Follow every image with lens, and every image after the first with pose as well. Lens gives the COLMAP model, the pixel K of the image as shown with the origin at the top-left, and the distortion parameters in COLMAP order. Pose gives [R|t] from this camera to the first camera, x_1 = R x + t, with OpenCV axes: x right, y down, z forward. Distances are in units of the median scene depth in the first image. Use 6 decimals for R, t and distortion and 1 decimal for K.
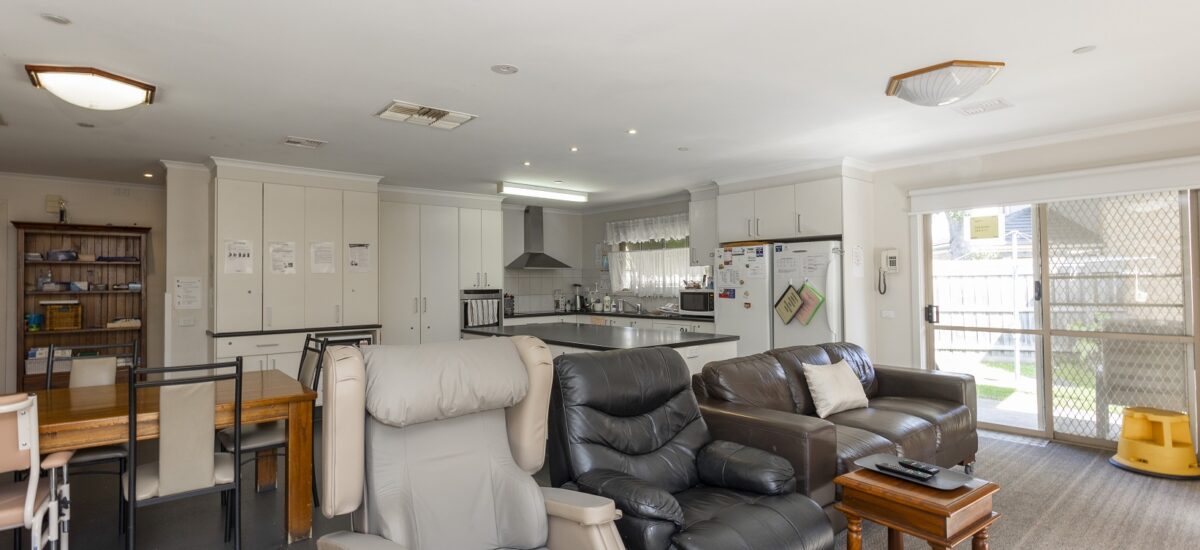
lens RADIAL K [[561.9, 0, 600.0], [0, 561.9, 275.0], [0, 0, 1]] dist [-0.000686, 0.000478]
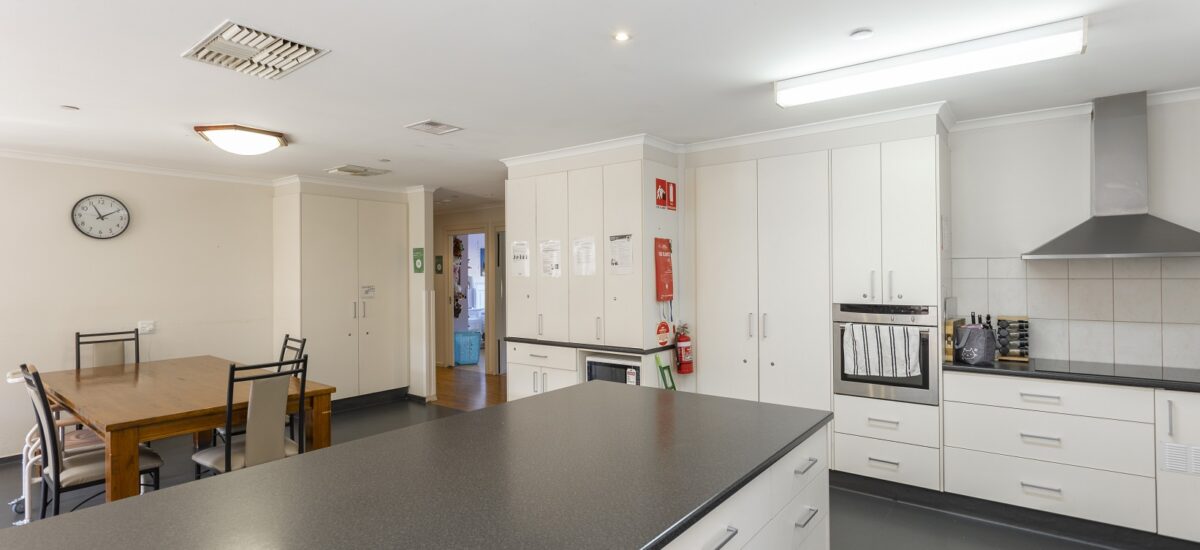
lens RADIAL K [[561.9, 0, 600.0], [0, 561.9, 275.0], [0, 0, 1]] dist [-0.000686, 0.000478]
pose [[0.209131, 0.011414, -0.977821, 0.270404], [0.018842, 0.999699, 0.015699, -0.015317], [0.977706, -0.021707, 0.208853, 0.803830]]
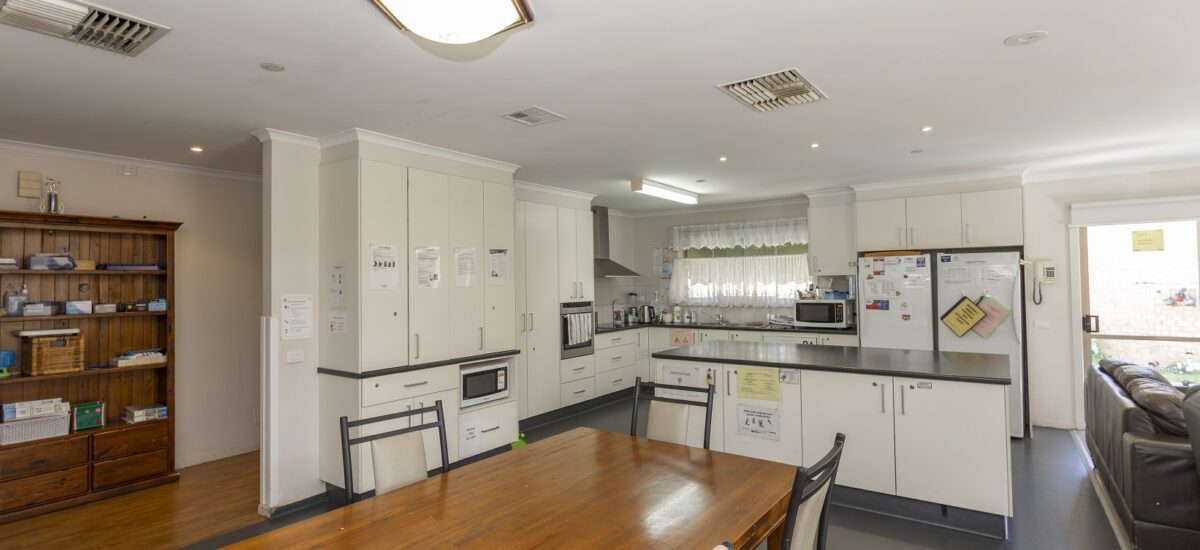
lens RADIAL K [[561.9, 0, 600.0], [0, 561.9, 275.0], [0, 0, 1]] dist [-0.000686, 0.000478]
pose [[0.971105, -0.000655, 0.238653, -0.468986], [0.001149, 0.999997, -0.001930, -0.016919], [-0.238651, 0.002149, 0.971103, 0.189028]]
